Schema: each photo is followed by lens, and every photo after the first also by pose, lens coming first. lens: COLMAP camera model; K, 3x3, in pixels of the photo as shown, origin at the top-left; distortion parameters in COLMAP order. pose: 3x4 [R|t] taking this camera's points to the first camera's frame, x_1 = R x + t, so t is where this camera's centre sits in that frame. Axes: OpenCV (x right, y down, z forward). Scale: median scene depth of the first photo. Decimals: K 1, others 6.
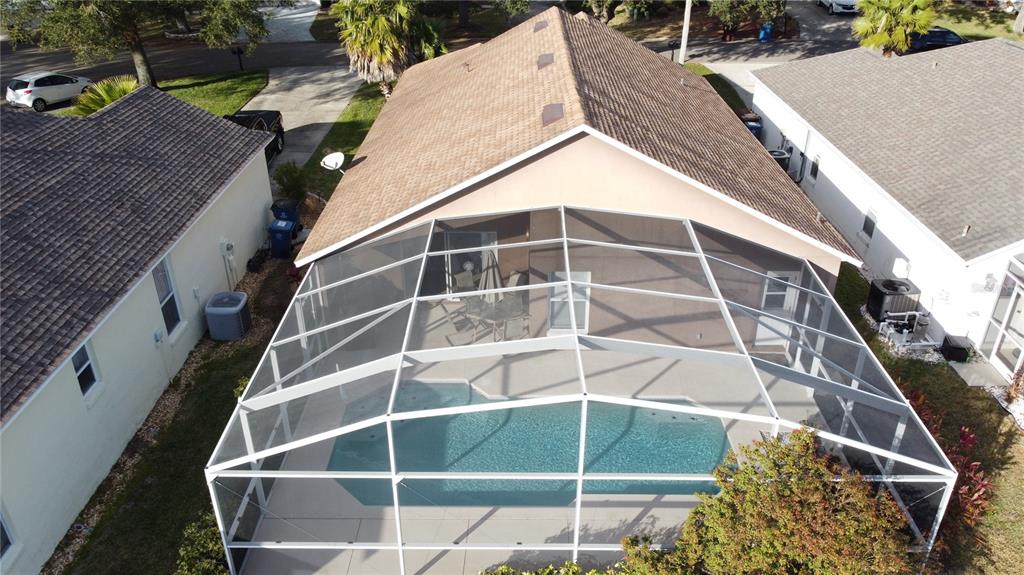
lens RADIAL K [[765.6, 0, 512.0], [0, 765.6, 287.5], [0, 0, 1]] dist [-0.014755, -0.006719]
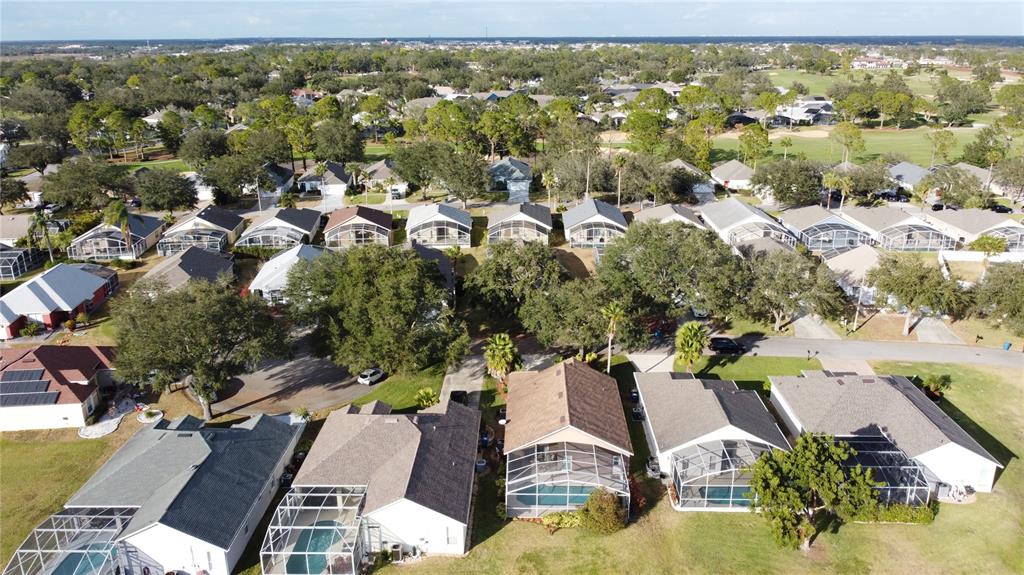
lens RADIAL K [[765.6, 0, 512.0], [0, 765.6, 287.5], [0, 0, 1]] dist [-0.014755, -0.006719]
pose [[0.999944, 0.002890, -0.010226, -0.181701], [-0.004684, 0.983643, -0.180067, -0.166432], [0.009539, 0.180105, 0.983601, -3.208444]]
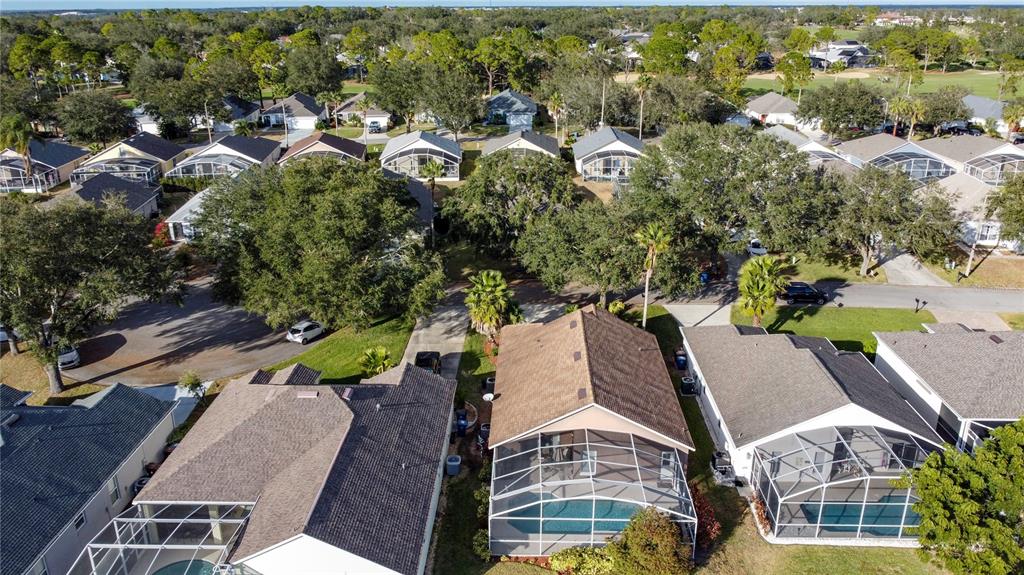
lens RADIAL K [[765.6, 0, 512.0], [0, 765.6, 287.5], [0, 0, 1]] dist [-0.014755, -0.006719]
pose [[0.999867, 0.005416, -0.015352, -0.148801], [-0.007590, 0.989360, -0.145290, -0.188045], [0.014402, 0.145388, 0.989270, -1.668990]]
